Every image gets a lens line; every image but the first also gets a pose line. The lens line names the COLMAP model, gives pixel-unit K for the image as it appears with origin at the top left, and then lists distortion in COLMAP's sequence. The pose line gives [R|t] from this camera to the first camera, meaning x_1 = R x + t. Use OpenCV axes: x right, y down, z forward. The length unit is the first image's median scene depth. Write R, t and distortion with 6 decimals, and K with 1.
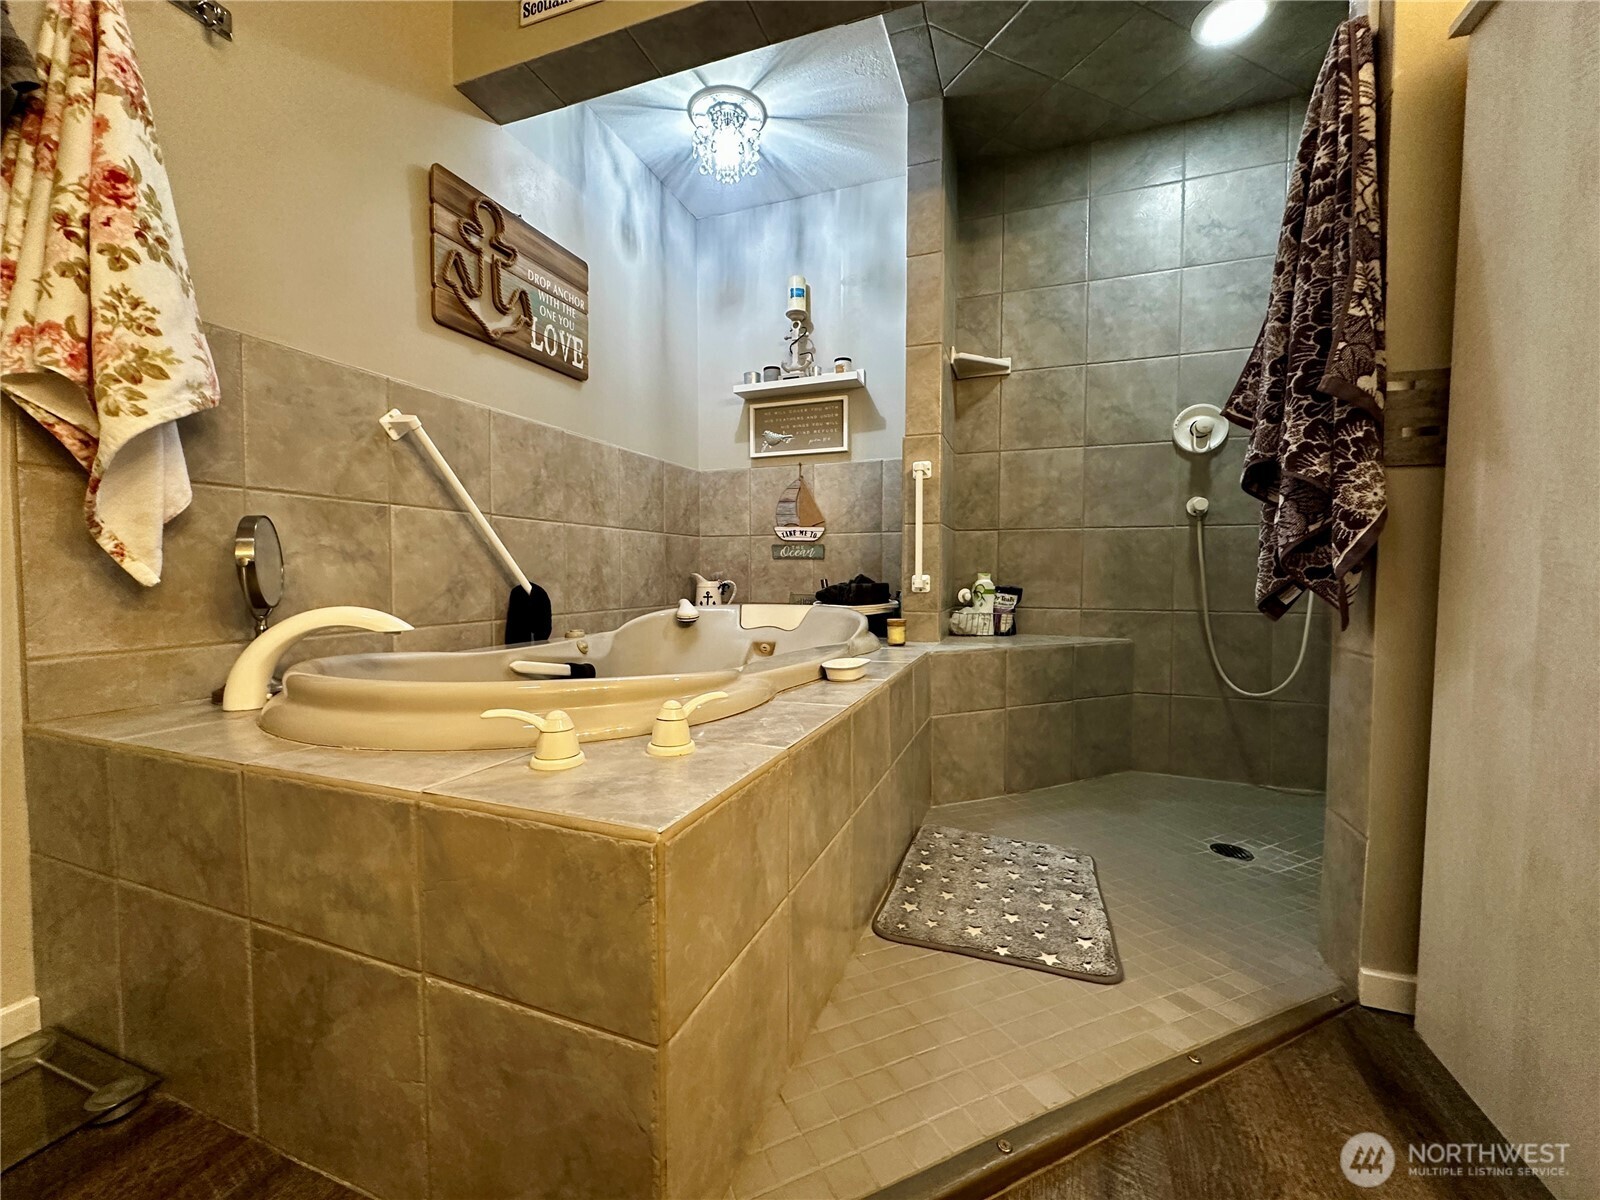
lens RADIAL K [[638.5, 0, 803.0], [0, 638.5, 599.7], [0, 0, 1]] dist [-0.004540, 0.000955]
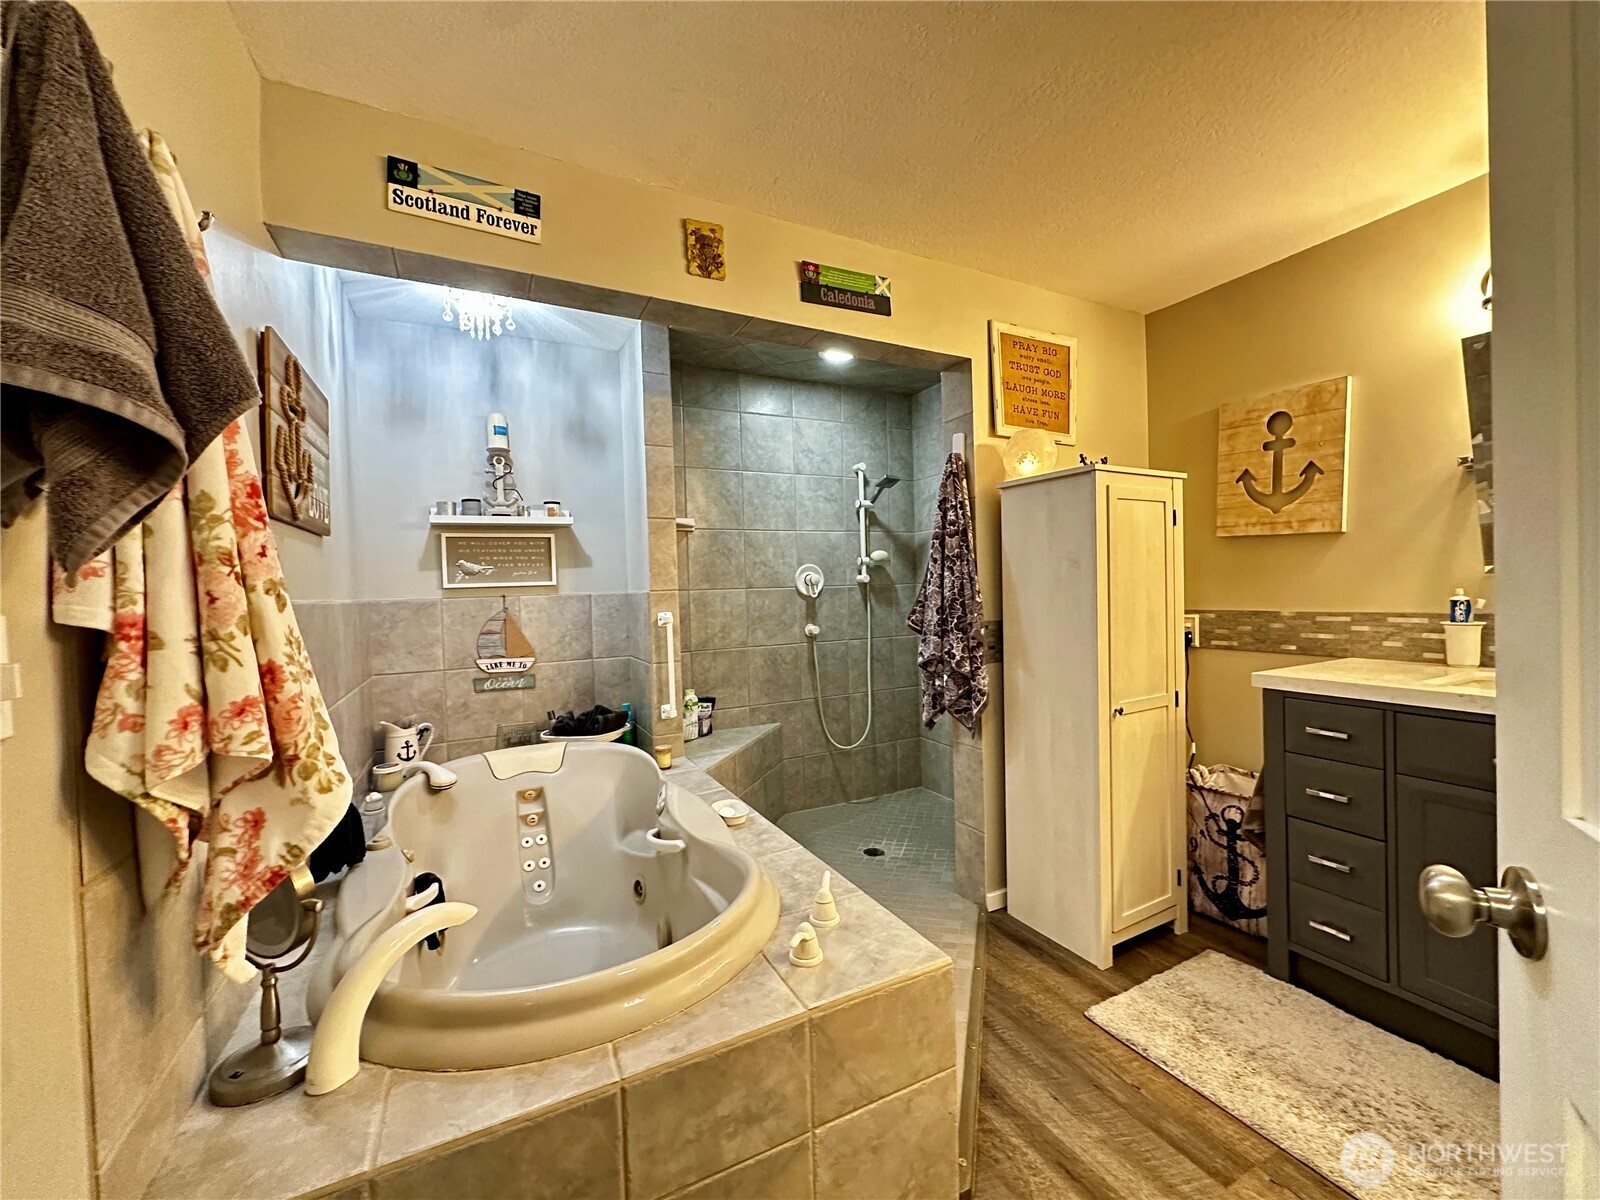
lens RADIAL K [[638.5, 0, 799.2], [0, 638.5, 597.9], [0, 0, 1]] dist [-0.004540, 0.000955]
pose [[0.676834, -0.032771, 0.735406, -0.513665], [0.062568, 0.997955, -0.013114, -0.200867], [-0.733472, 0.054889, 0.677500, -0.022729]]
